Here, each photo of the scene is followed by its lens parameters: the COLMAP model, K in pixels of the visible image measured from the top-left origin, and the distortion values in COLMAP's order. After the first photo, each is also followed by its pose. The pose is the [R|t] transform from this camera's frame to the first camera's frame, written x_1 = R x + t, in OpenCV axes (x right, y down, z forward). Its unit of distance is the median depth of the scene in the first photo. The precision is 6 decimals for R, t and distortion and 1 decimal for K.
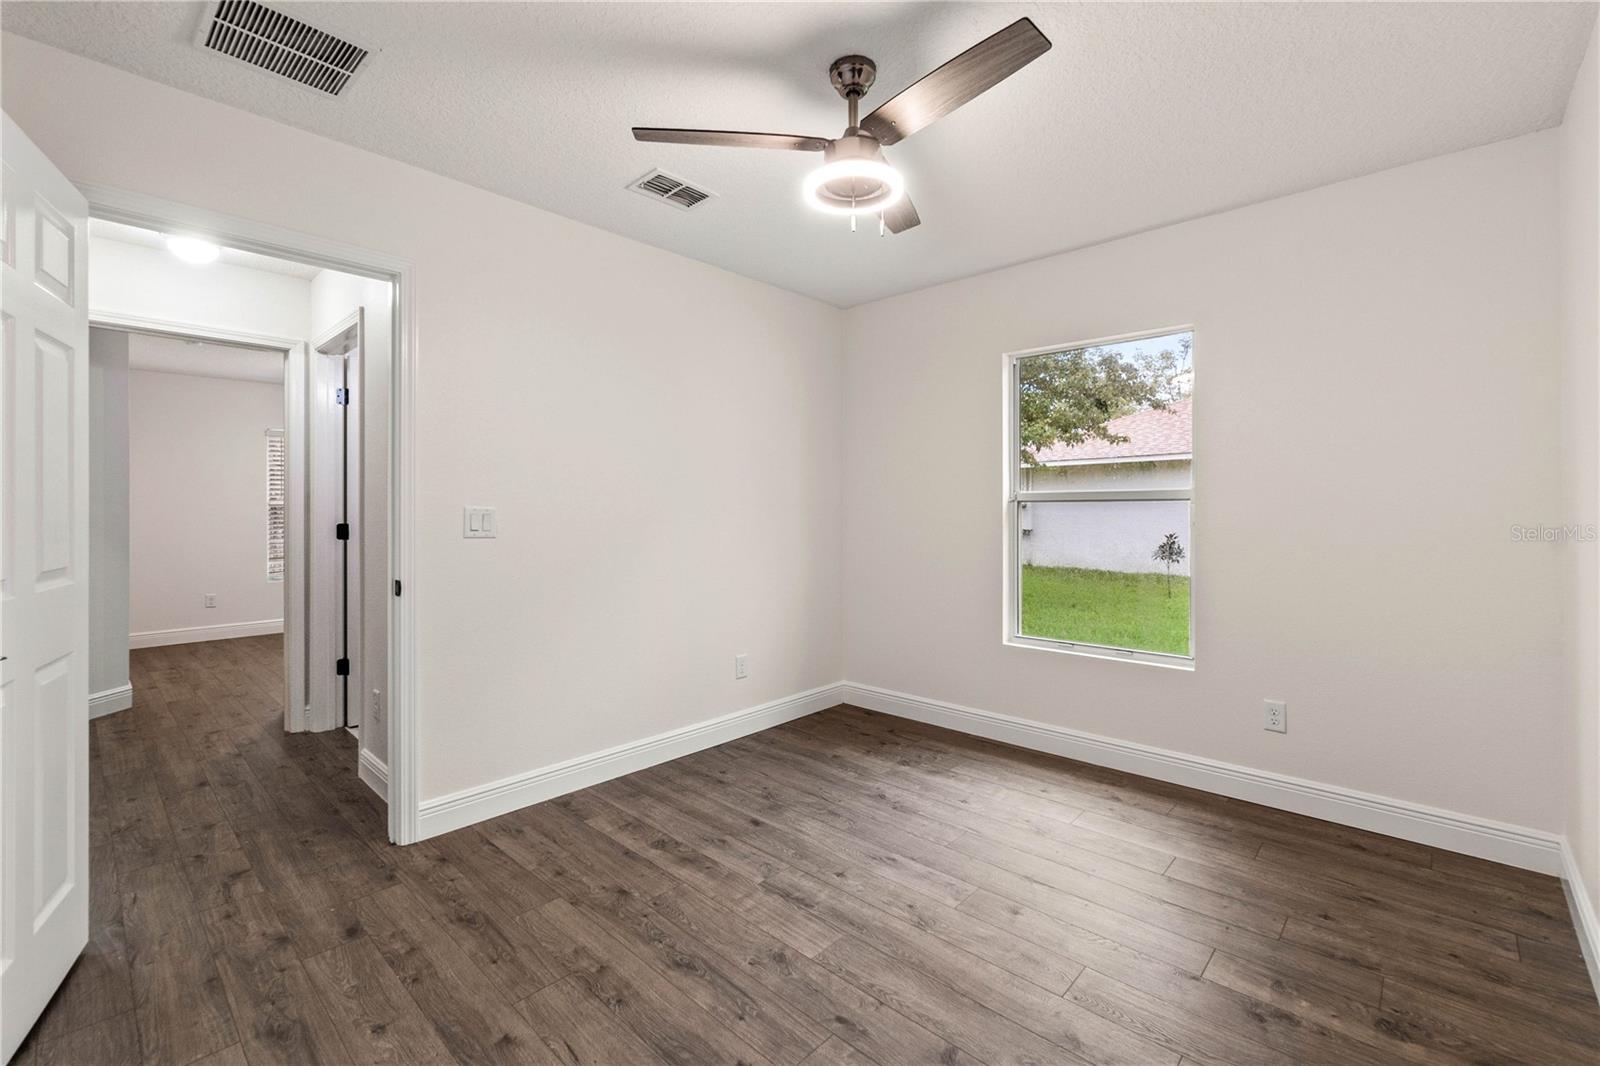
lens RADIAL K [[687.3, 0, 805.3], [0, 687.3, 534.6], [0, 0, 1]] dist [-0.006154, 0.003158]
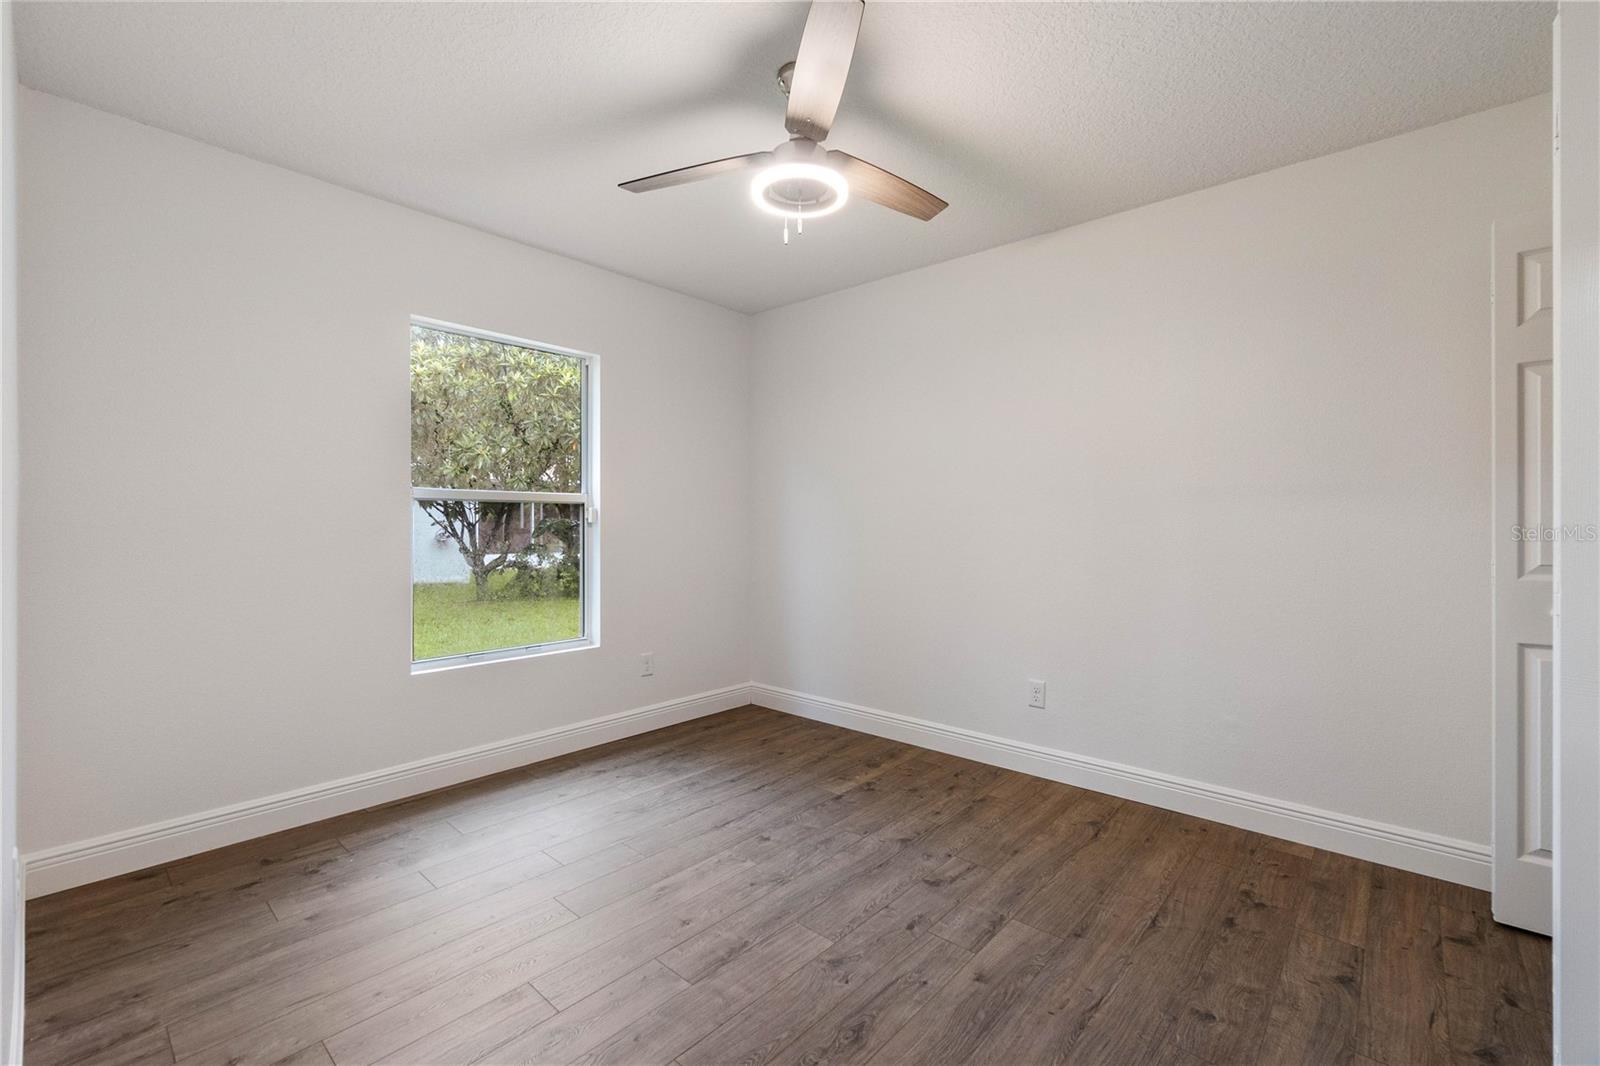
lens RADIAL K [[687.3, 0, 808.2], [0, 687.3, 516.5], [0, 0, 1]] dist [-0.006154, 0.003158]
pose [[-0.029271, 0.009340, 0.999528, -0.874969], [0.031469, 0.999469, -0.008418, -0.006184], [-0.999076, 0.031208, -0.029549, 0.905131]]
